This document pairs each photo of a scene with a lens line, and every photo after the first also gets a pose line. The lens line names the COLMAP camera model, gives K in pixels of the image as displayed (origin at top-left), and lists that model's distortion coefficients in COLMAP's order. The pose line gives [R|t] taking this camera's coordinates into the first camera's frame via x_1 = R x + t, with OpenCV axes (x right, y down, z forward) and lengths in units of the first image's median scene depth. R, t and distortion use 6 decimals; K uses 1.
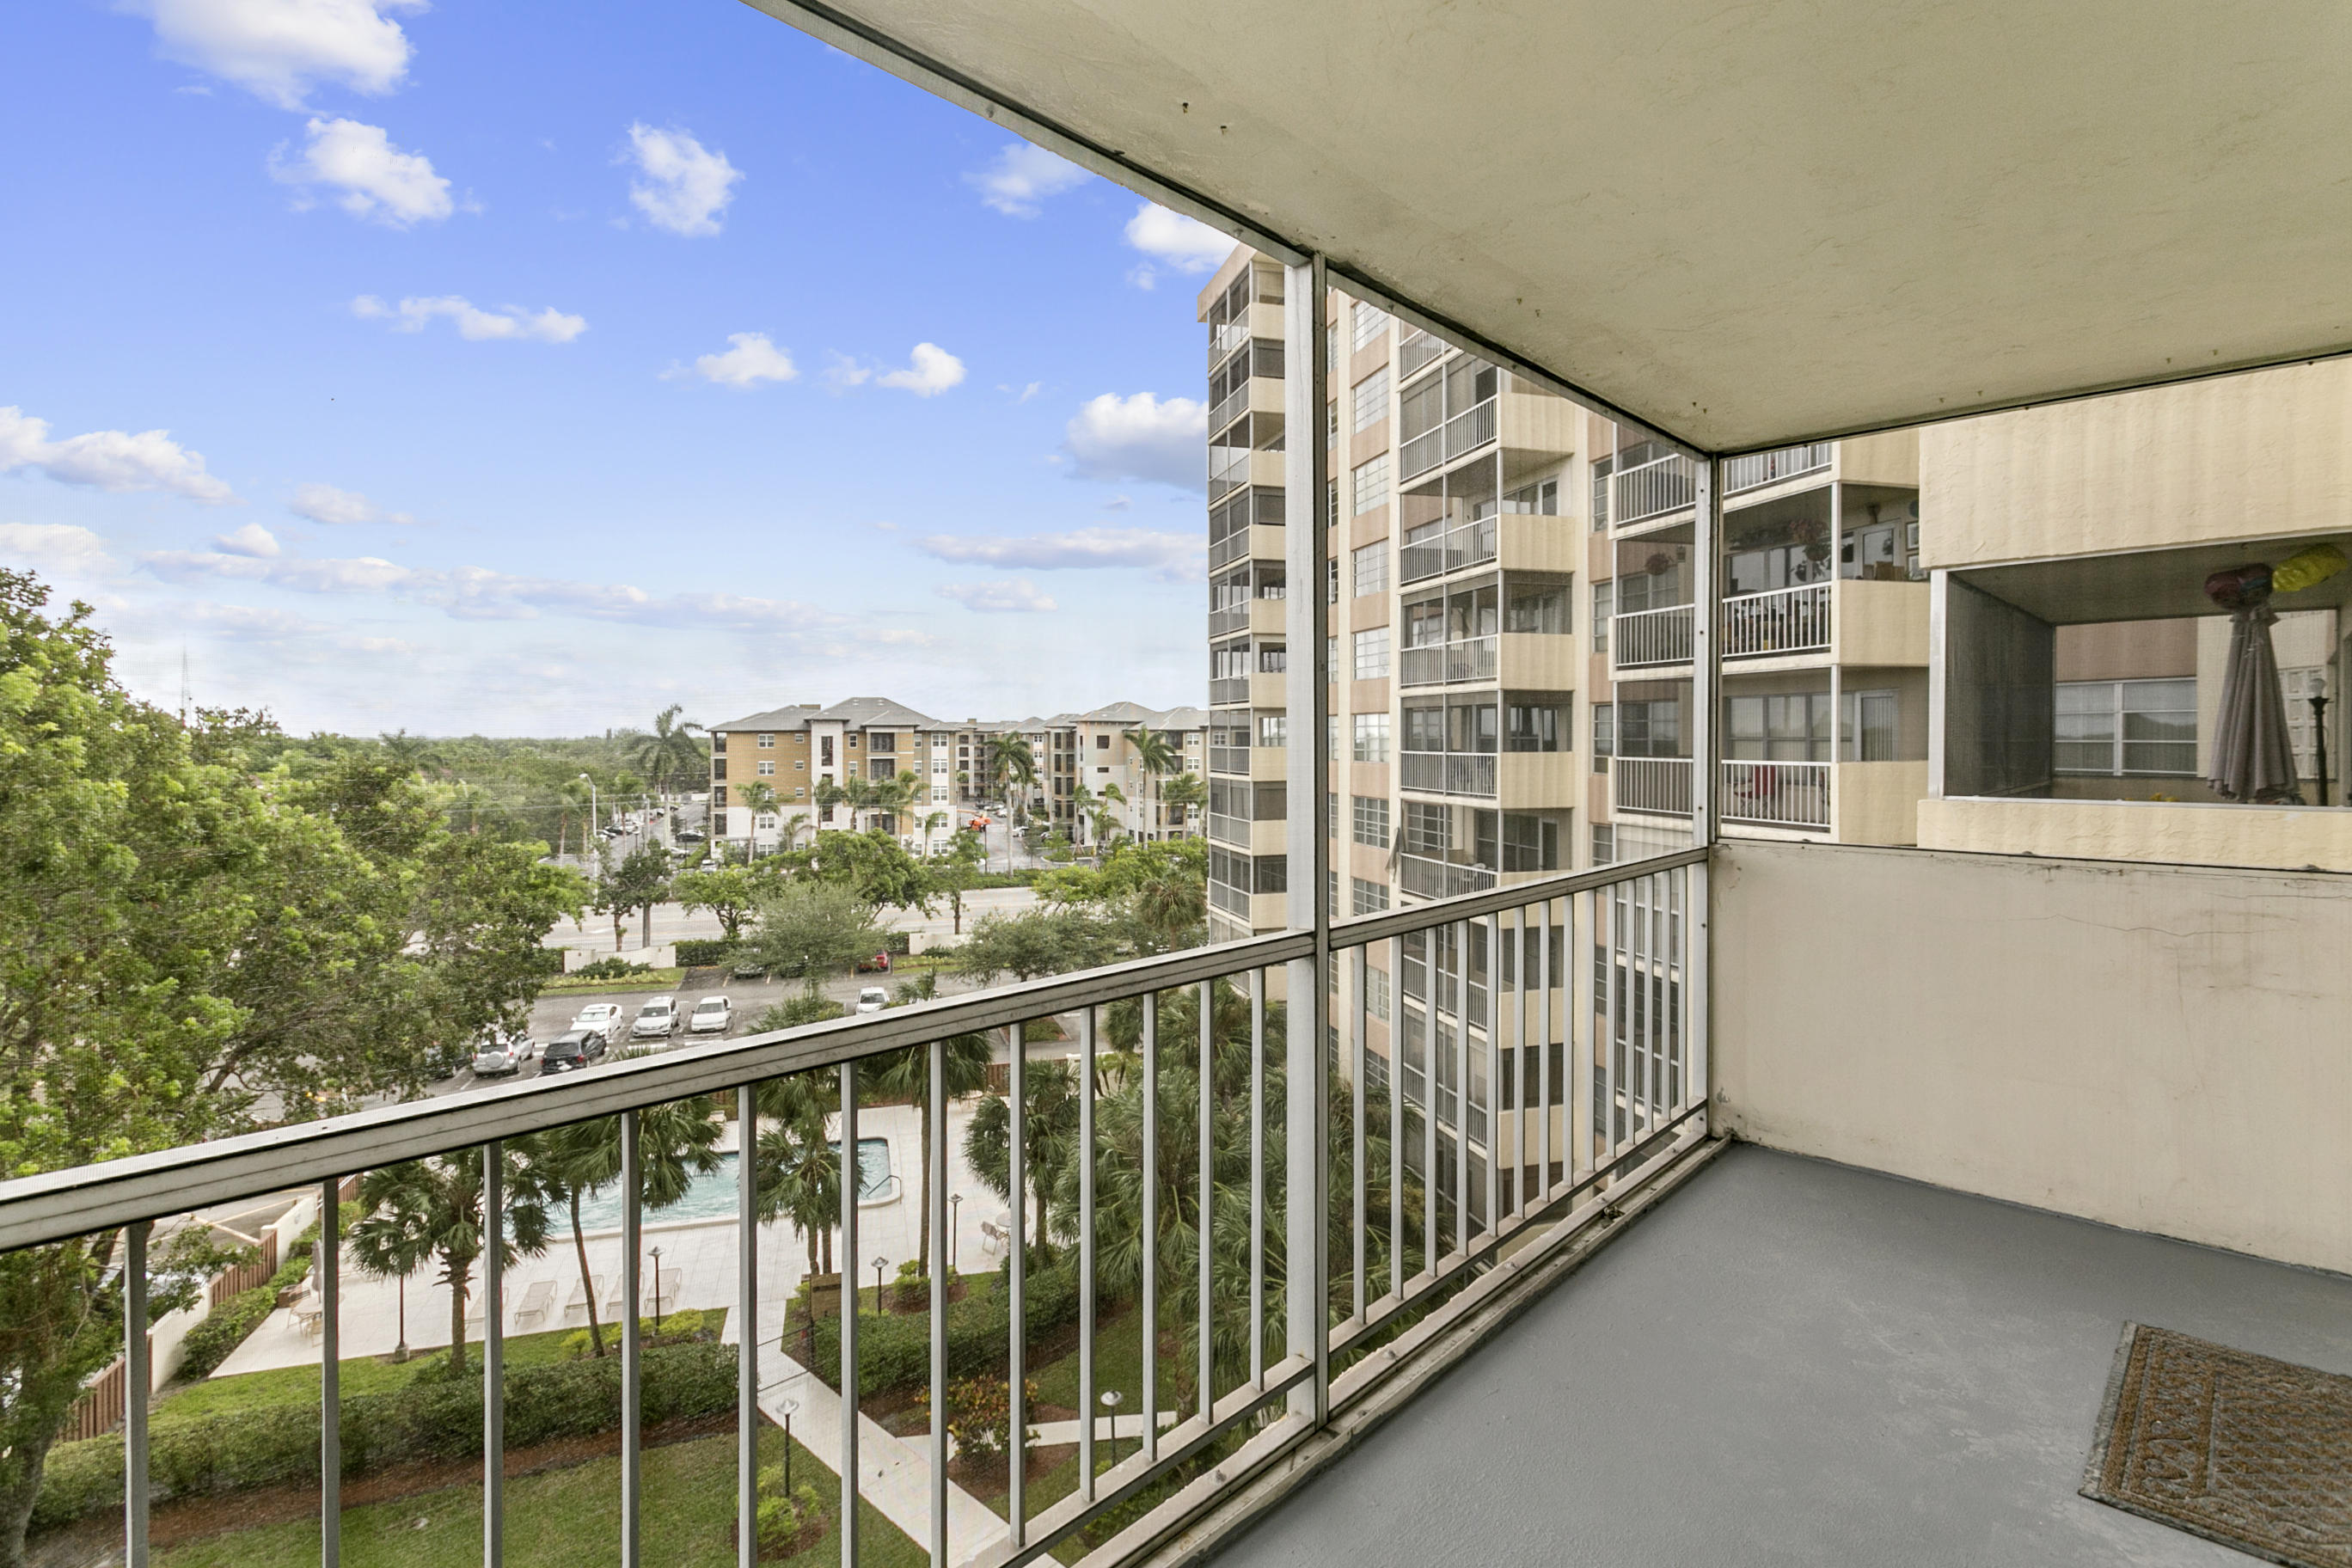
lens RADIAL K [[1143.7, 0, 1179.2], [0, 1143.7, 740.9], [0, 0, 1]] dist [0.001176, 0.000424]
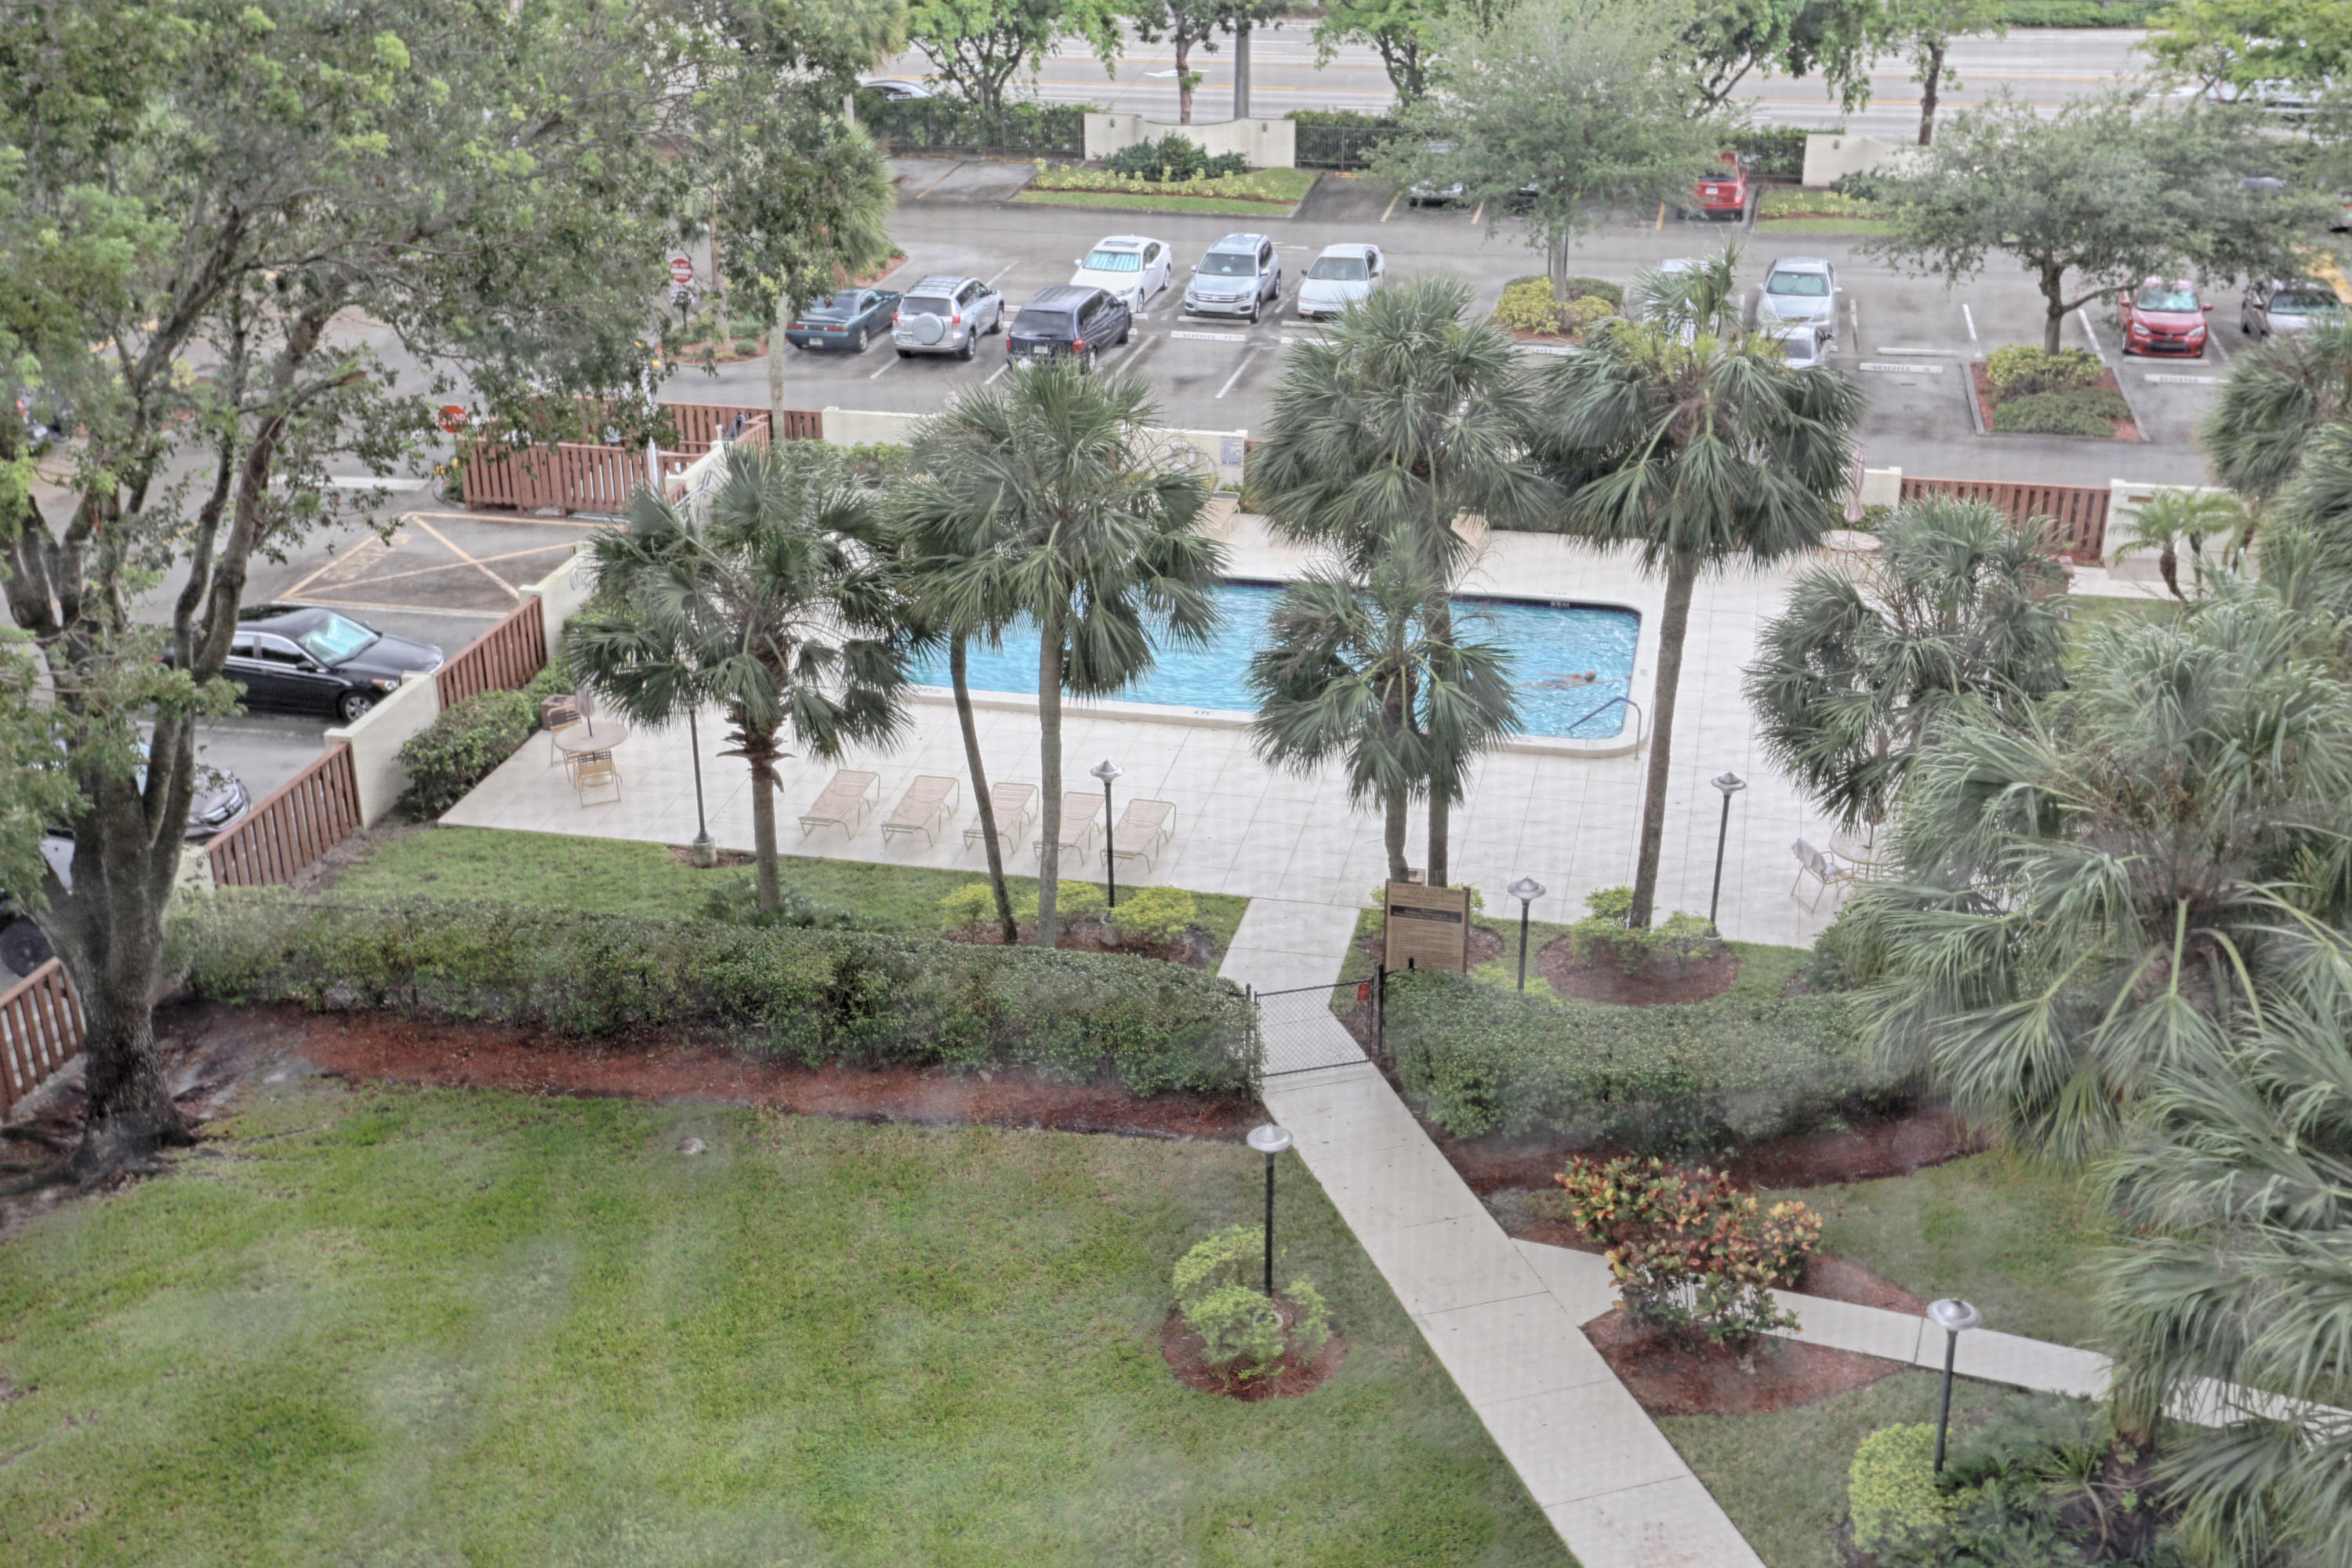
lens RADIAL K [[2557.4, 0, 1176.0], [0, 2557.4, 784.0], [0, 0, 1]] dist [0.035437, 0.018296]
pose [[0.874732, 0.196440, -0.443007, 0.053288], [0.002586, 0.912252, 0.409620, 0.000253], [0.484600, -0.359454, 0.797468, 0.121457]]
